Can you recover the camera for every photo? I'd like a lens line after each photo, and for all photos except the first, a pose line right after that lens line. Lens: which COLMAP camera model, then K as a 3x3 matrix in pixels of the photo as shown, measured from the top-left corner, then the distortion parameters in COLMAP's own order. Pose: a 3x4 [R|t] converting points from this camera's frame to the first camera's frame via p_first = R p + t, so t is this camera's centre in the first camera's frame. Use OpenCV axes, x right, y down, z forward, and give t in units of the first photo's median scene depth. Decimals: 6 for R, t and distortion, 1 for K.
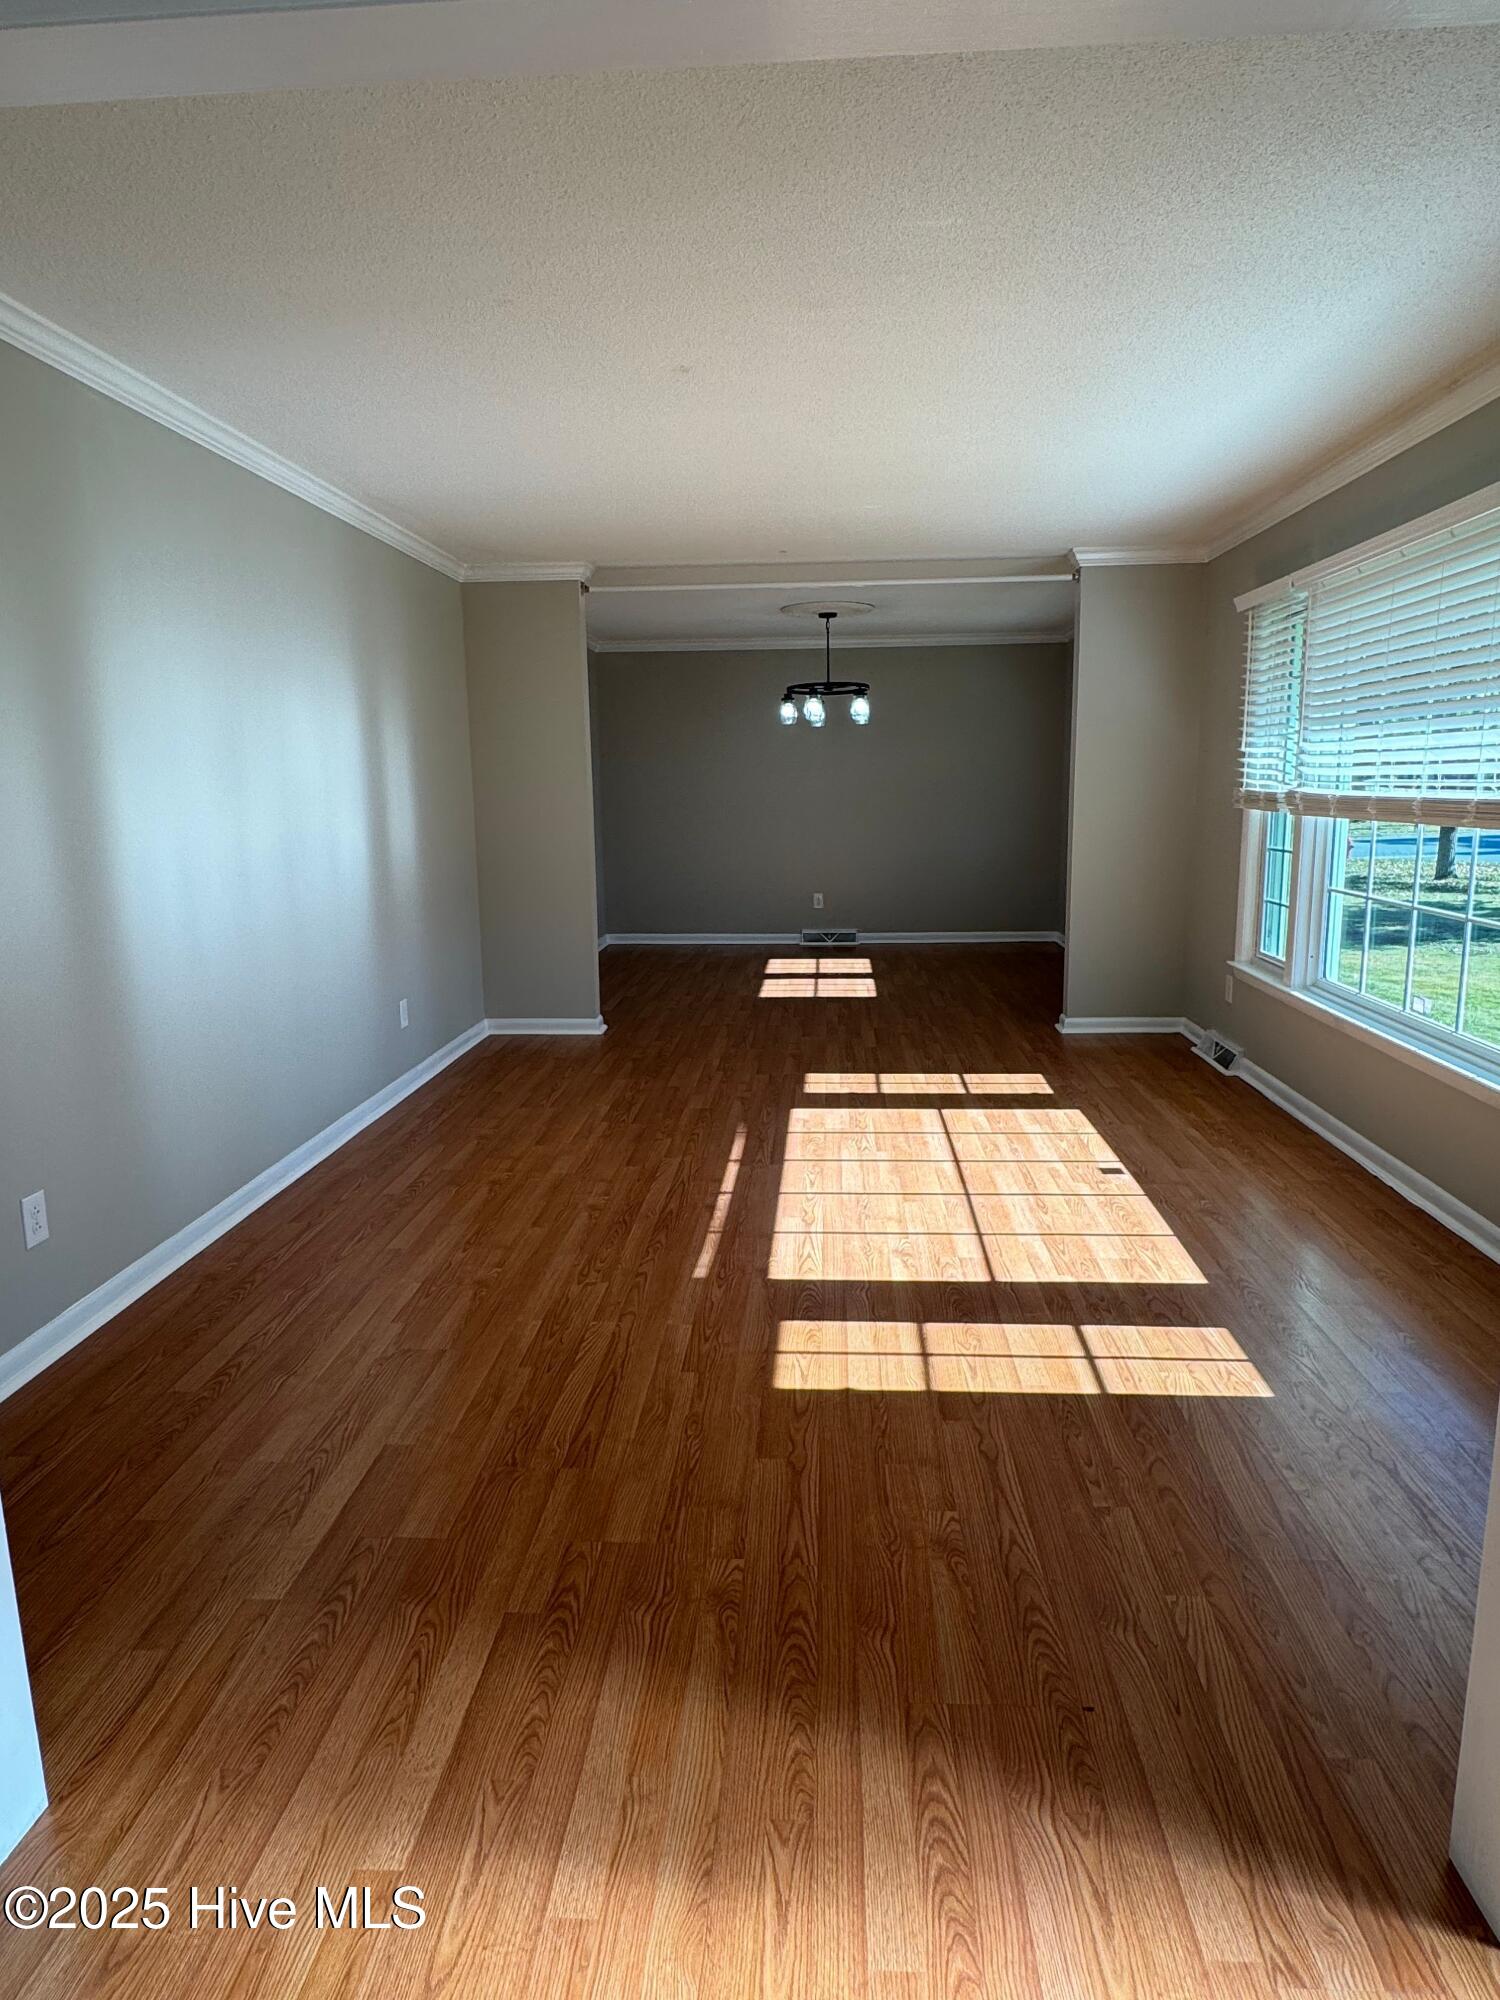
lens RADIAL K [[1165.2, 0, 750.0], [0, 1165.2, 1000.0], [0, 0, 1]] dist [-0.000903, -0.000347]
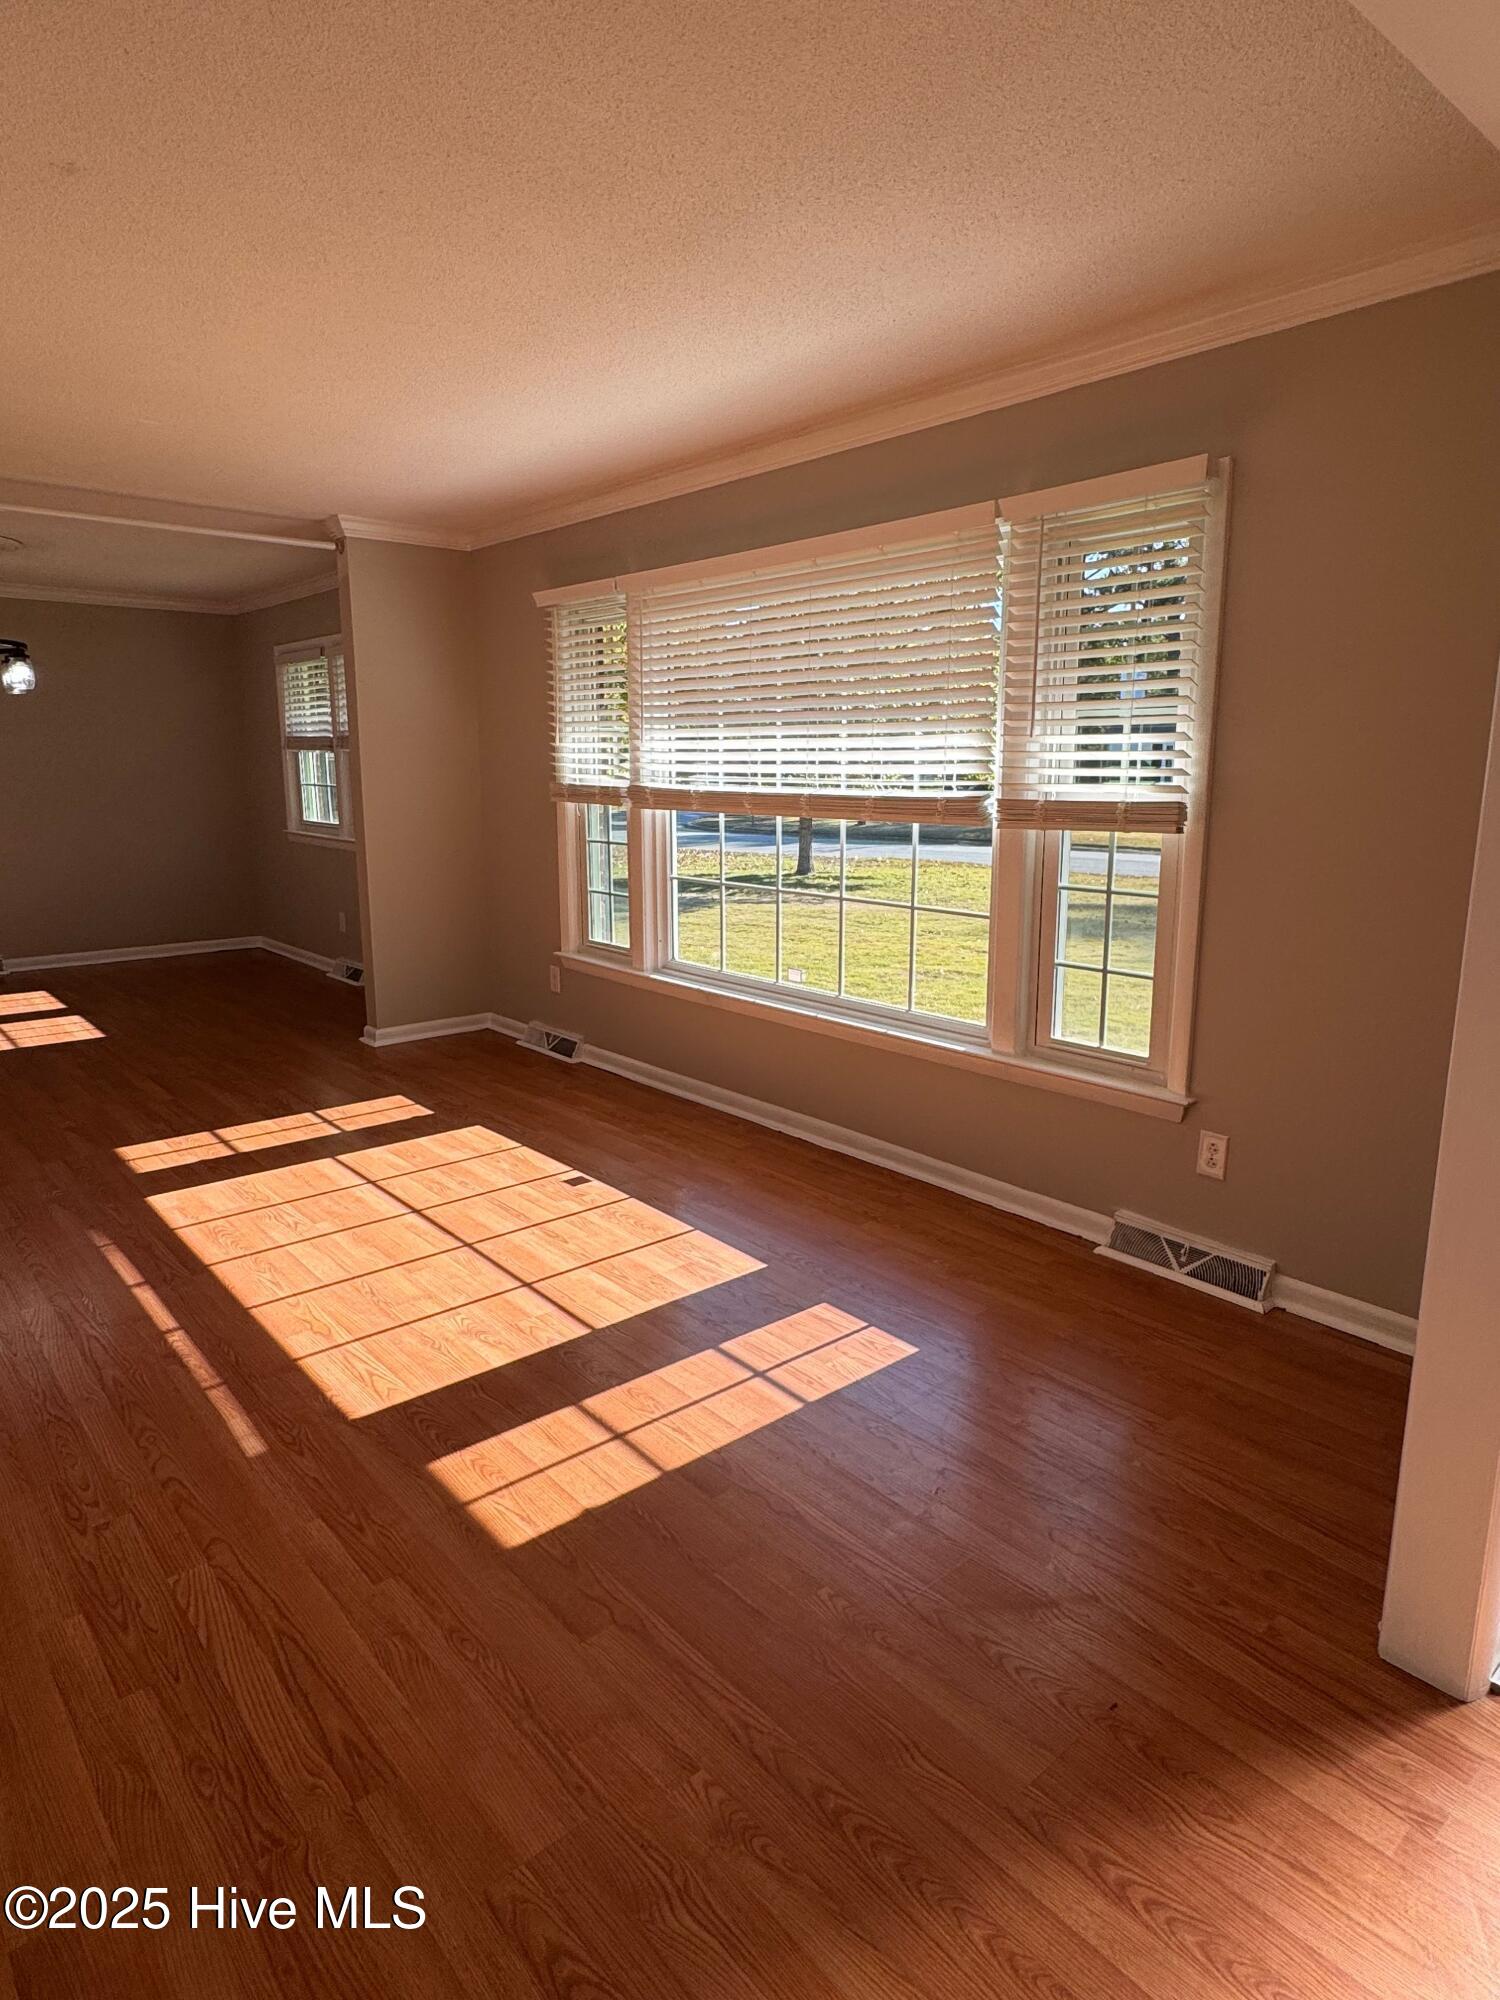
lens RADIAL K [[1168.8, 0, 750.0], [0, 1168.8, 1000.0], [0, 0, 1]] dist [-0.004913, -0.000259]
pose [[0.709643, -0.123076, 0.693728, -0.257609], [0.116272, 0.991582, 0.056980, -0.043132], [-0.694901, 0.040226, 0.717980, 0.215171]]
